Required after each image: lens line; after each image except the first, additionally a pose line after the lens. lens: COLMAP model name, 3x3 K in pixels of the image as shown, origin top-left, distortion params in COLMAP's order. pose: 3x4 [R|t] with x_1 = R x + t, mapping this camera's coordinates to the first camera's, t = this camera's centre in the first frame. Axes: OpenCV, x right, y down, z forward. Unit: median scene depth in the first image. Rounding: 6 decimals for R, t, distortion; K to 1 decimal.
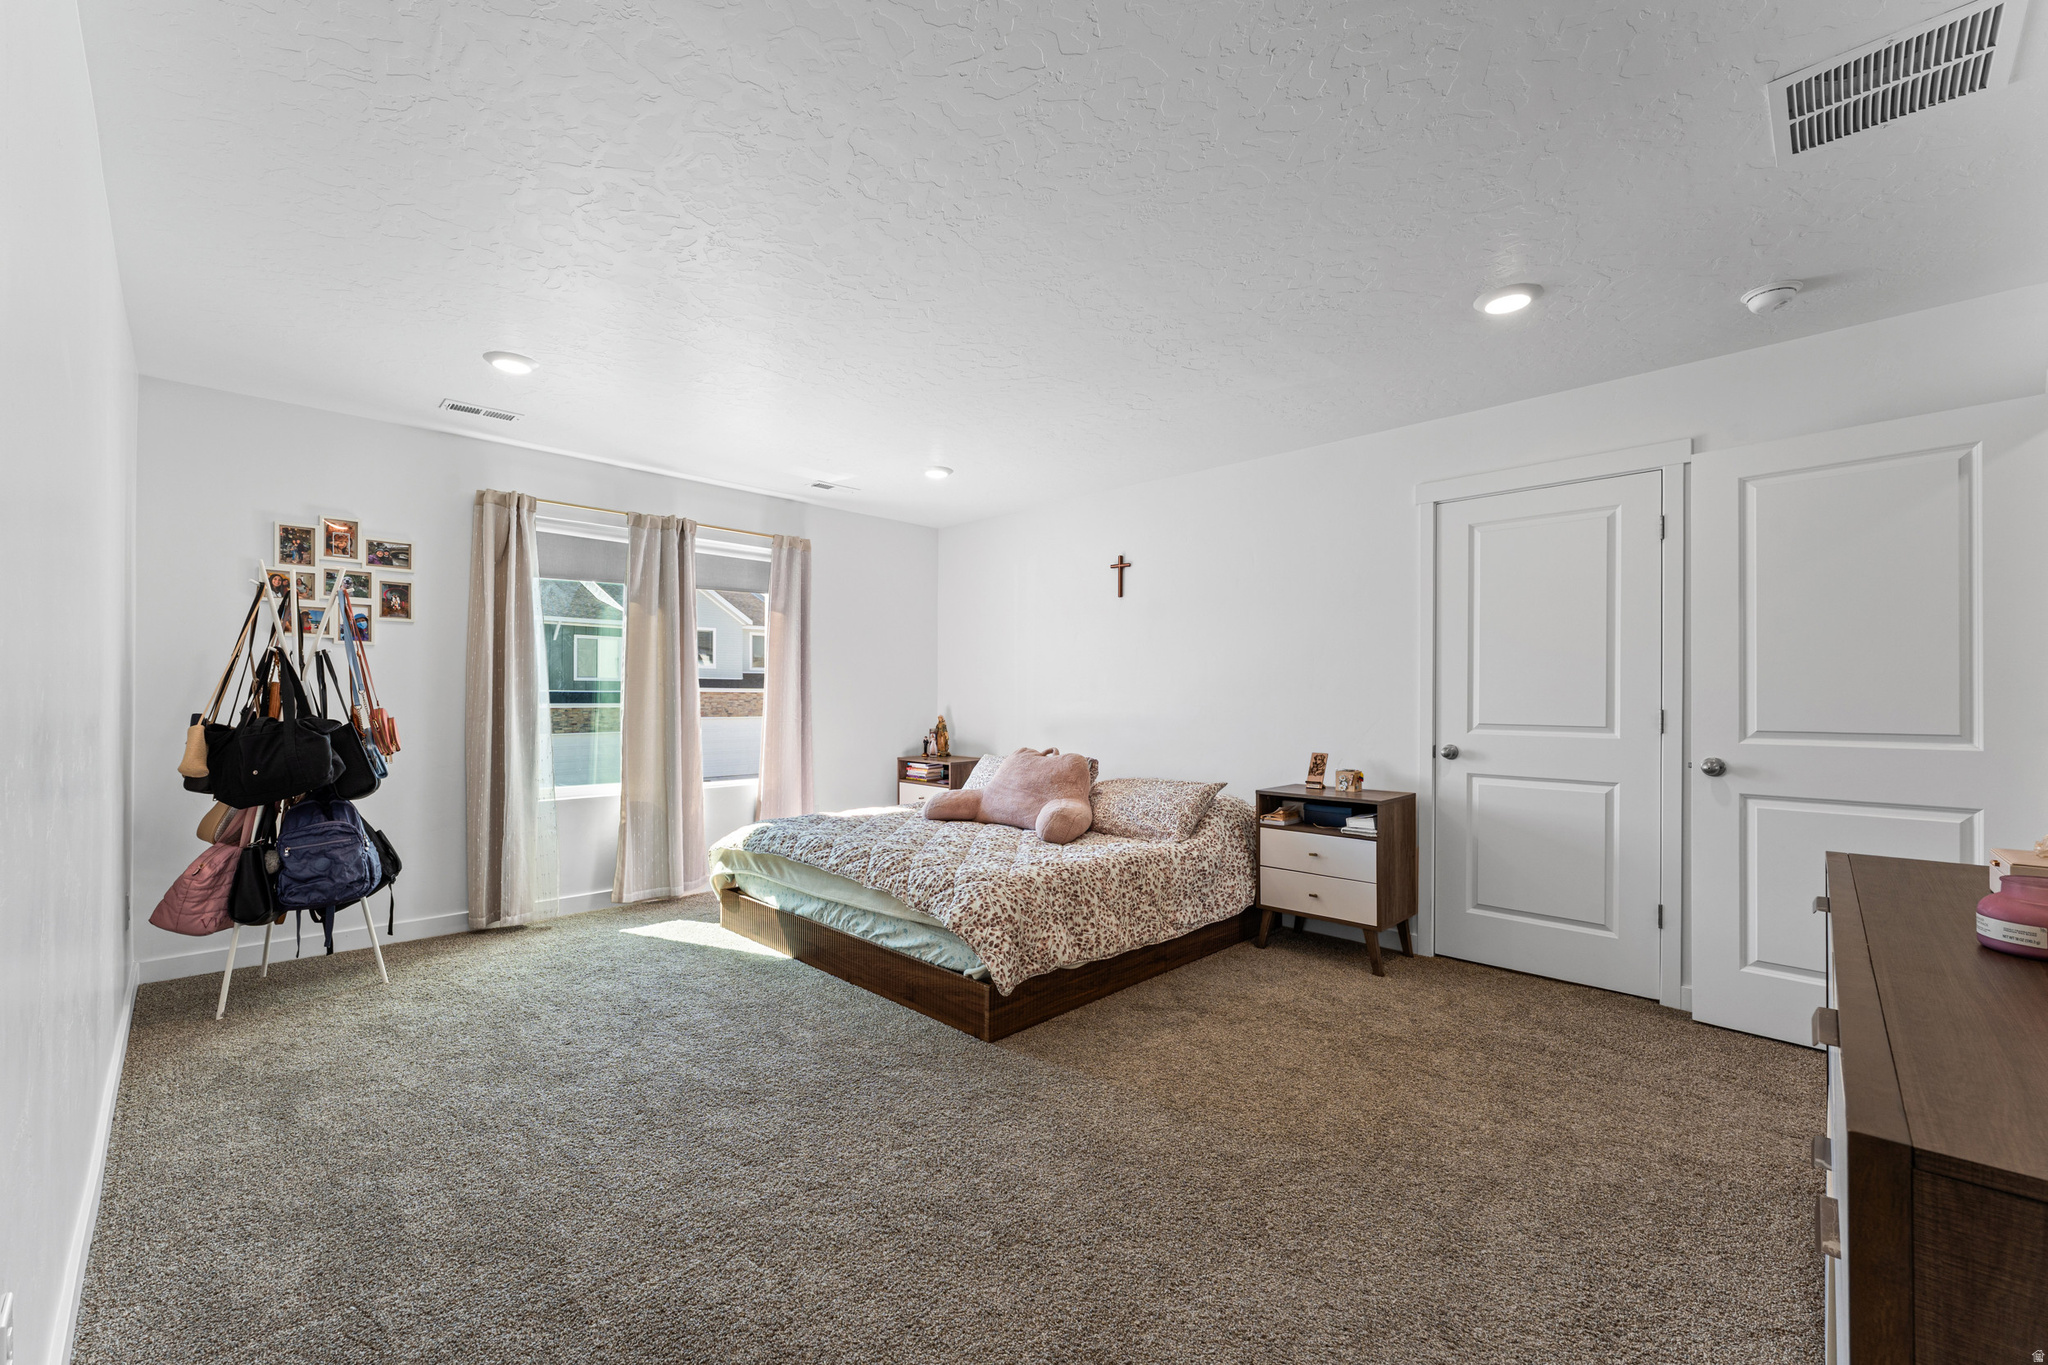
lens RADIAL K [[814.3, 0, 1025.1], [0, 814.3, 685.9], [0, 0, 1]] dist [-0.012615, 0.000012]
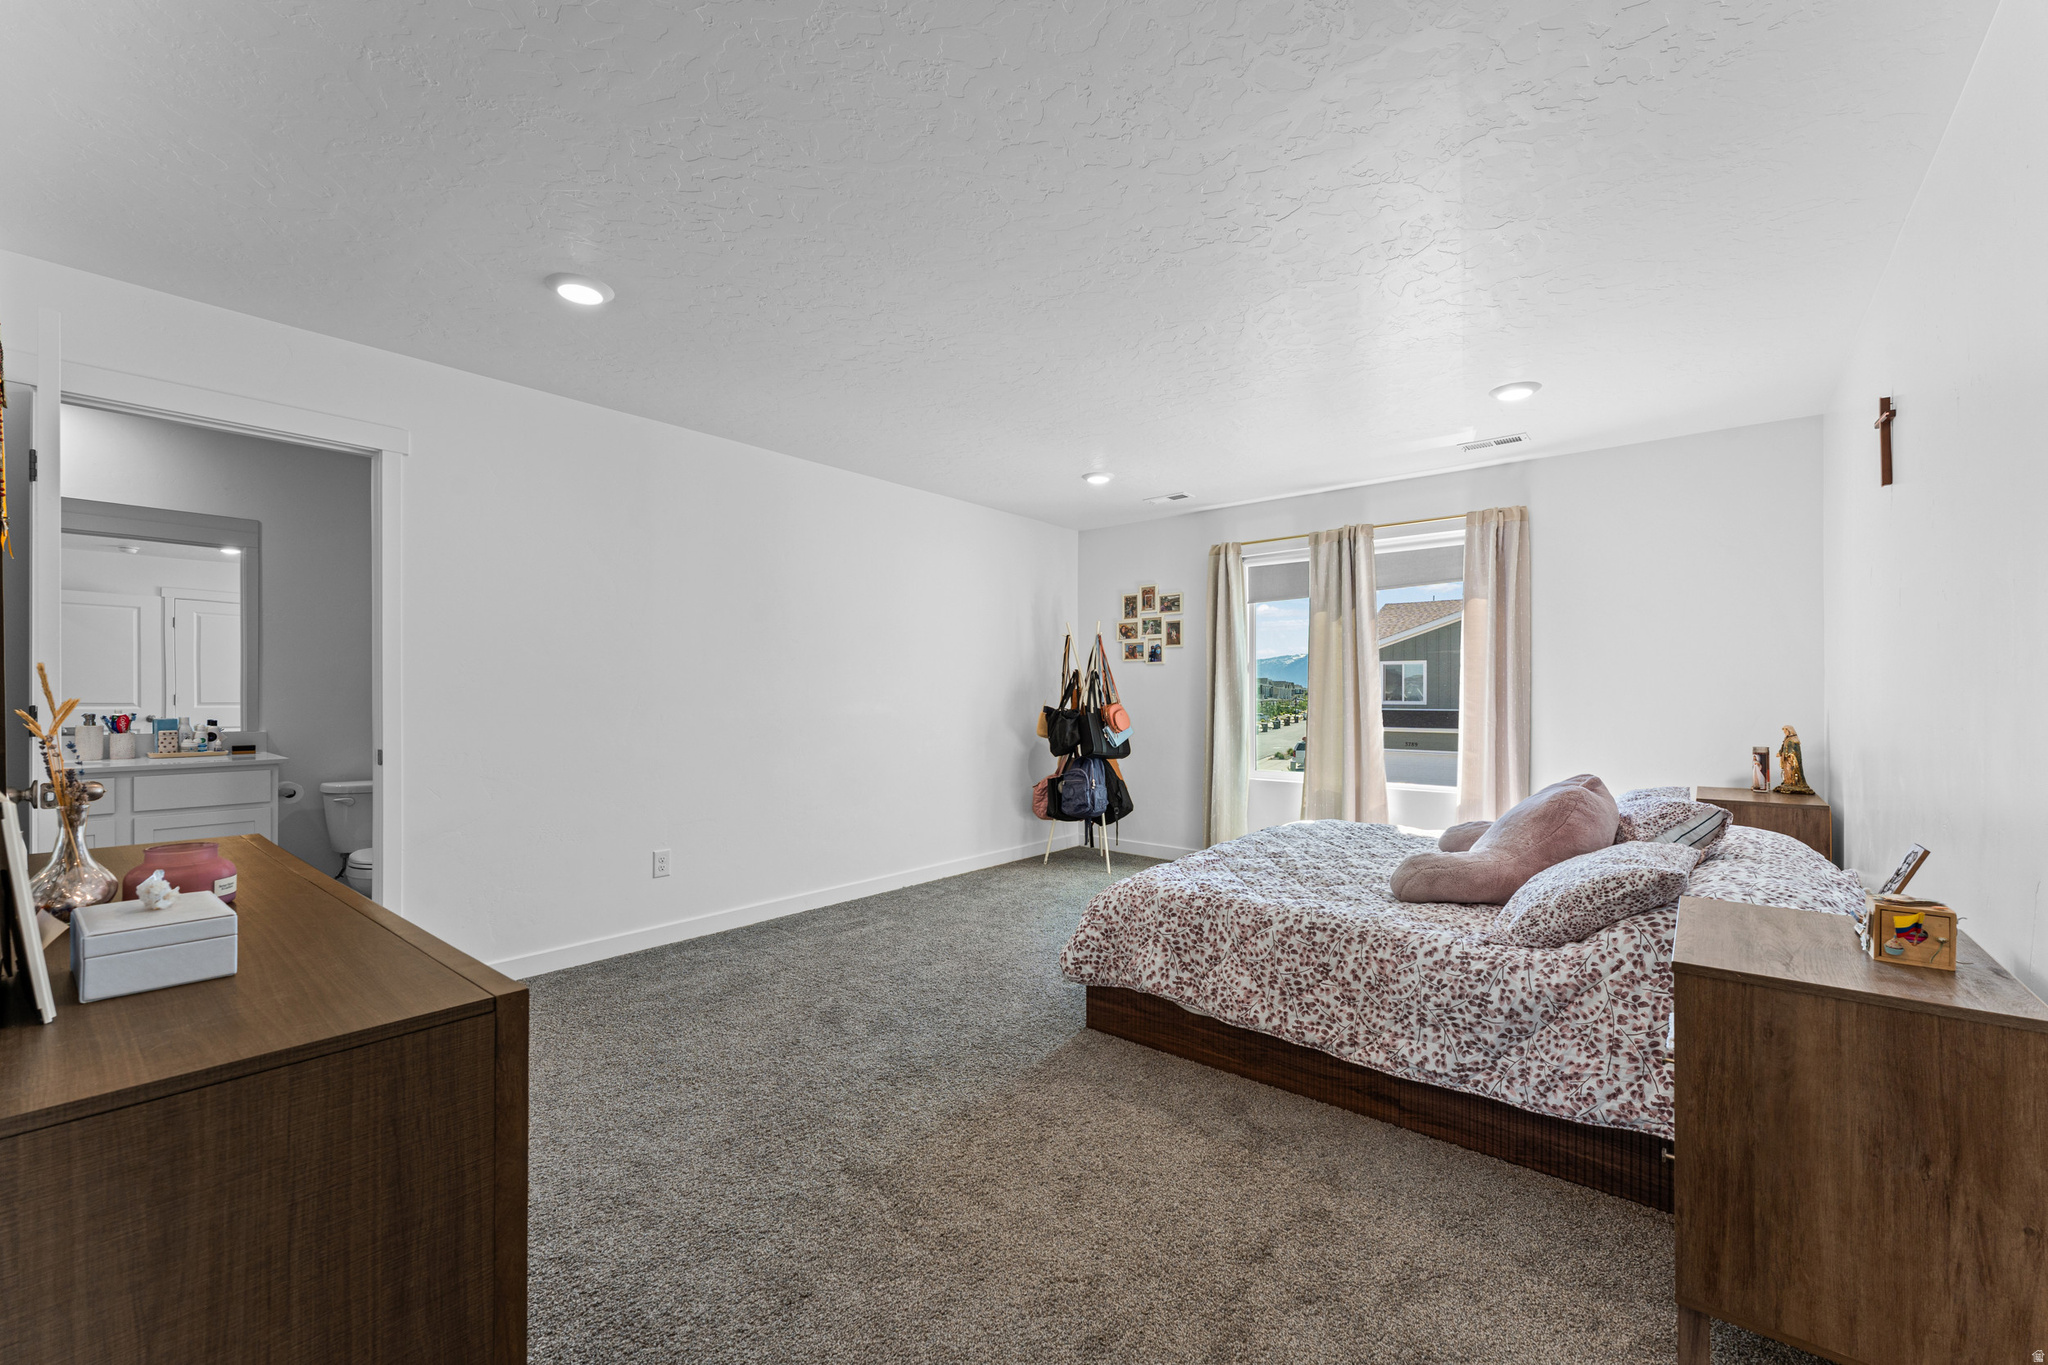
lens RADIAL K [[814.3, 0, 1026.1], [0, 814.3, 692.5], [0, 0, 1]] dist [-0.012615, 0.000012]
pose [[0.087074, -0.009828, -0.996153, 0.736705], [0.013377, 0.999873, -0.008696, 0.014139], [0.996112, -0.012568, 0.087194, 0.622224]]
